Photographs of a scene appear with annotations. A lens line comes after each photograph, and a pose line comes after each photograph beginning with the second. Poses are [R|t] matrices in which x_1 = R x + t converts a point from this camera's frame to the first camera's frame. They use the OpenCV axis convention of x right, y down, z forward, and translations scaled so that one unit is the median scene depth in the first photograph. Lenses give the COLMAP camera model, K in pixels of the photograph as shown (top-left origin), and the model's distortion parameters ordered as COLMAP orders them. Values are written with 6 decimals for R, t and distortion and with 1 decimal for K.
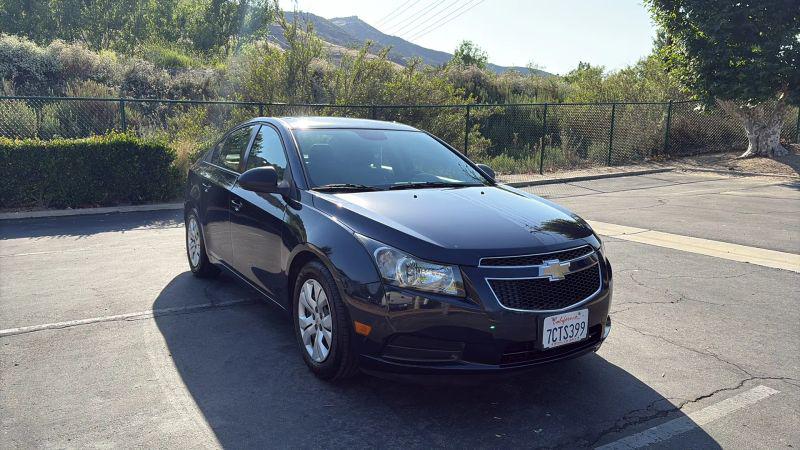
lens RADIAL K [[576.3, 0, 399.0], [0, 576.3, 226.4], [0, 0, 1]] dist [0.053741, -0.058059]
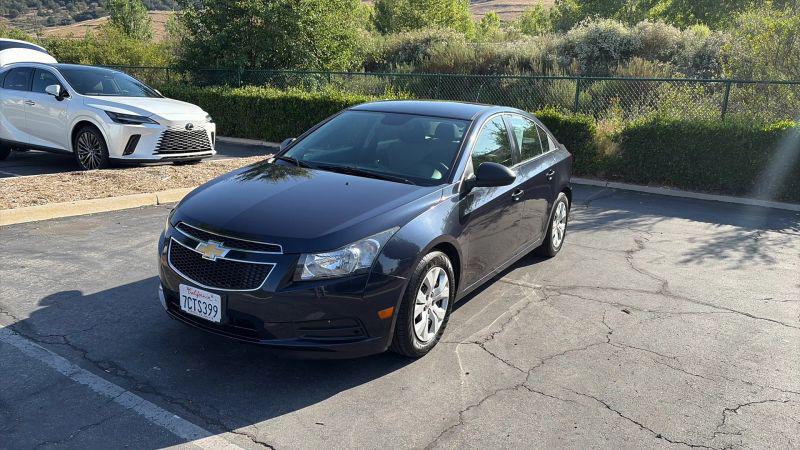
lens RADIAL K [[576.3, 0, 400.0], [0, 576.3, 229.2], [0, 0, 1]] dist [0.053741, -0.058059]
pose [[0.457670, 0.224996, -0.860183, 0.495046], [-0.182490, 0.970626, 0.156788, -0.072072], [0.870193, 0.085217, 0.485286, 0.283690]]
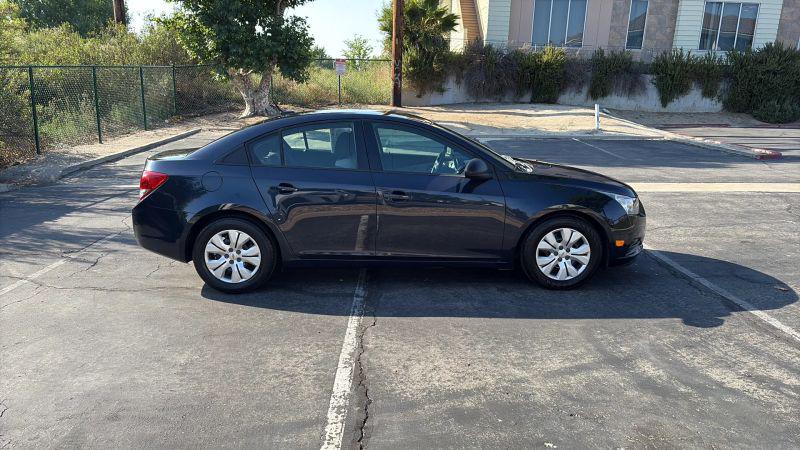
lens RADIAL K [[576.3, 0, 400.5], [0, 576.3, 228.4], [0, 0, 1]] dist [0.053741, -0.058059]
pose [[0.507960, -0.203637, 0.836964, -0.665250], [0.133060, 0.978541, 0.157328, -0.082981], [-0.851042, 0.031451, 0.524155, 0.229282]]
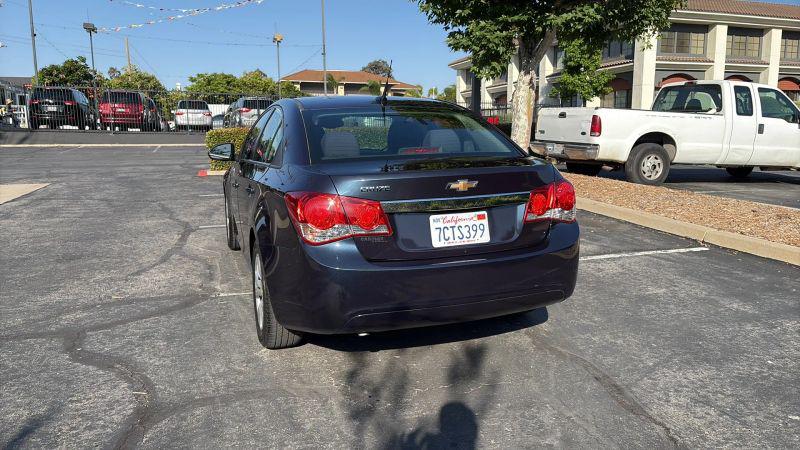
lens RADIAL K [[576.3, 0, 397.3], [0, 576.3, 222.6], [0, 0, 1]] dist [0.053741, -0.058059]
pose [[-0.976701, -0.039536, 0.210933, -0.247265], [0.032474, 0.944339, 0.327367, -0.188993], [-0.212135, 0.326589, -0.921053, 1.191375]]
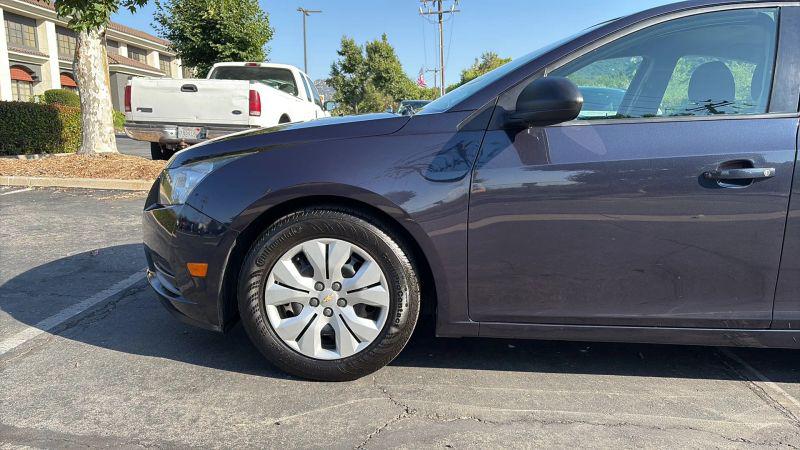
lens RADIAL K [[576.3, 0, 395.6], [0, 576.3, 225.5], [0, 0, 1]] dist [0.053741, -0.058059]
pose [[-0.567772, 0.124229, -0.813758, 0.331175], [-0.154934, 0.954753, 0.253854, -0.056753], [0.808474, 0.270210, -0.522835, 0.686873]]
